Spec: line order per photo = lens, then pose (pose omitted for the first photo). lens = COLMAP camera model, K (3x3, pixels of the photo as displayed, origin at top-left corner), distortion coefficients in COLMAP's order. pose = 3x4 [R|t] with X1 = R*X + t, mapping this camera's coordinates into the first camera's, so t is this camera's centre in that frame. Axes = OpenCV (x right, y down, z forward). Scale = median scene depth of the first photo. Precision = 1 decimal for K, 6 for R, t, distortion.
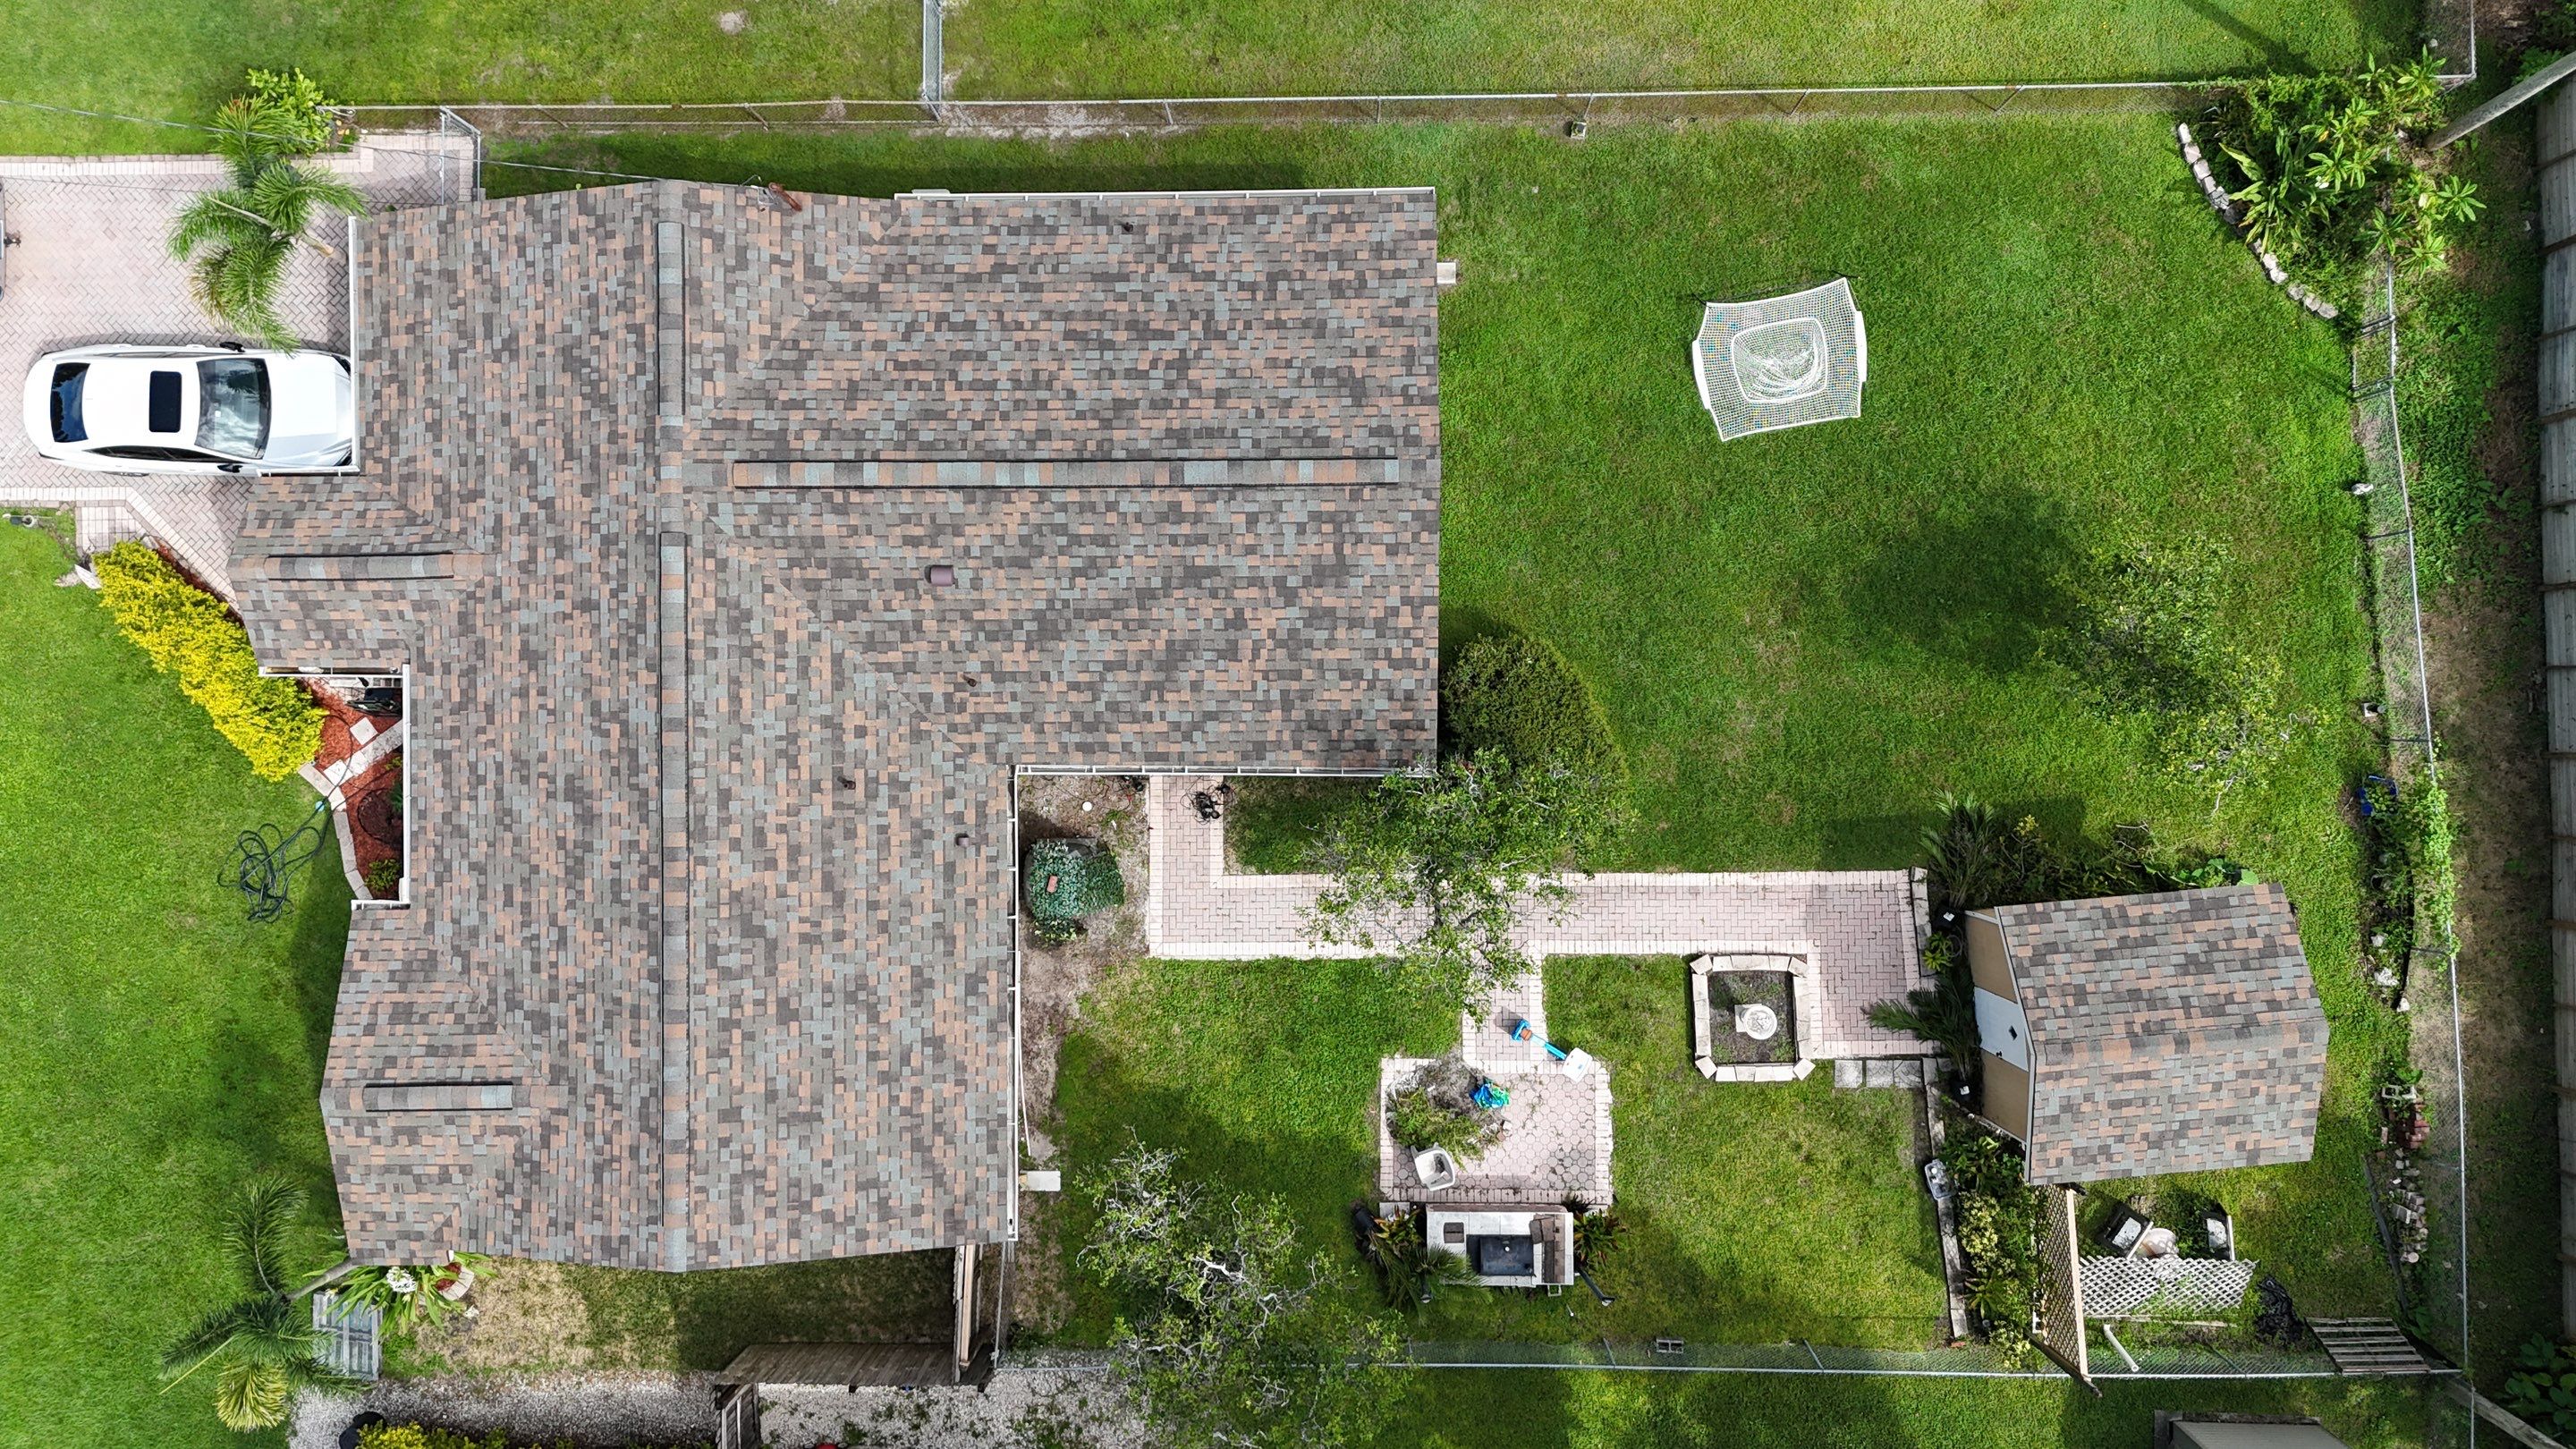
lens RADIAL K [[1897.5, 0, 1307.0], [0, 1897.5, 720.1], [0, 0, 1]] dist [0.095674, -0.106668]
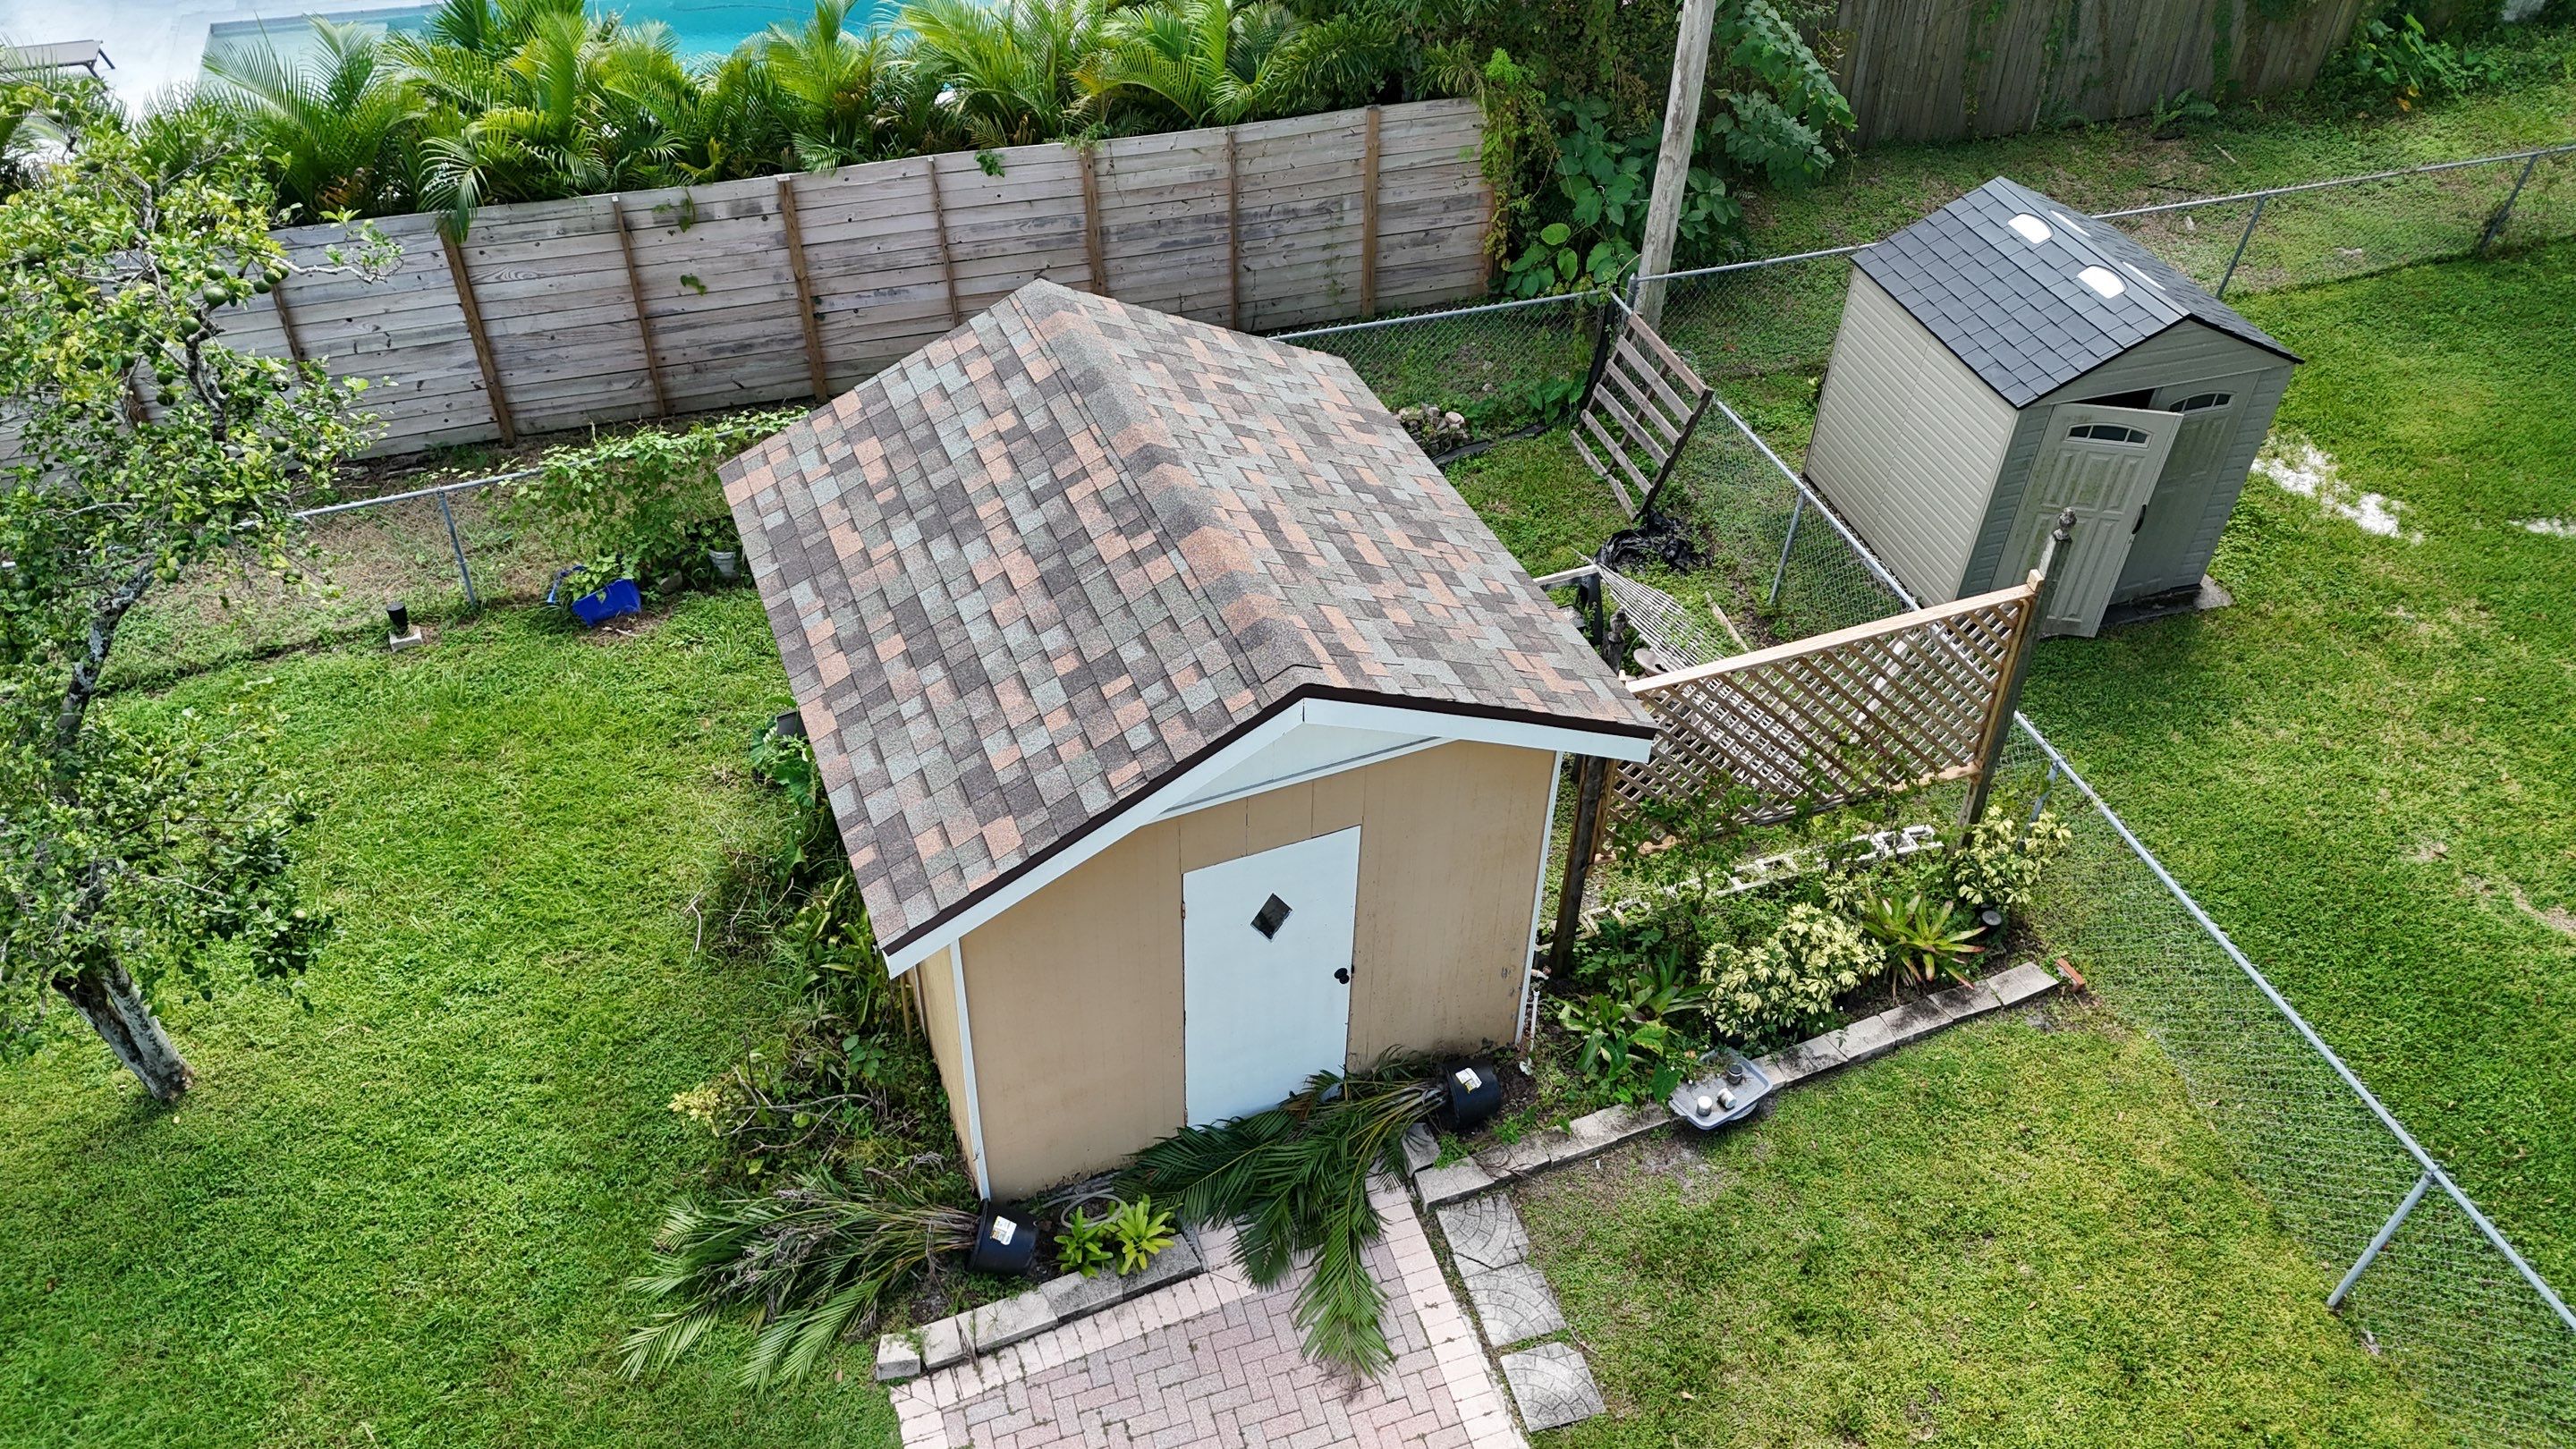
lens RADIAL K [[1897.5, 0, 1293.6], [0, 1897.5, 719.6], [0, 0, 1]] dist [0.095674, -0.106668]
pose [[-0.296454, -0.613416, 0.732008, 0.143149], [0.954903, -0.177072, 0.238339, 0.096336], [-0.016582, 0.769653, 0.638247, 0.794839]]
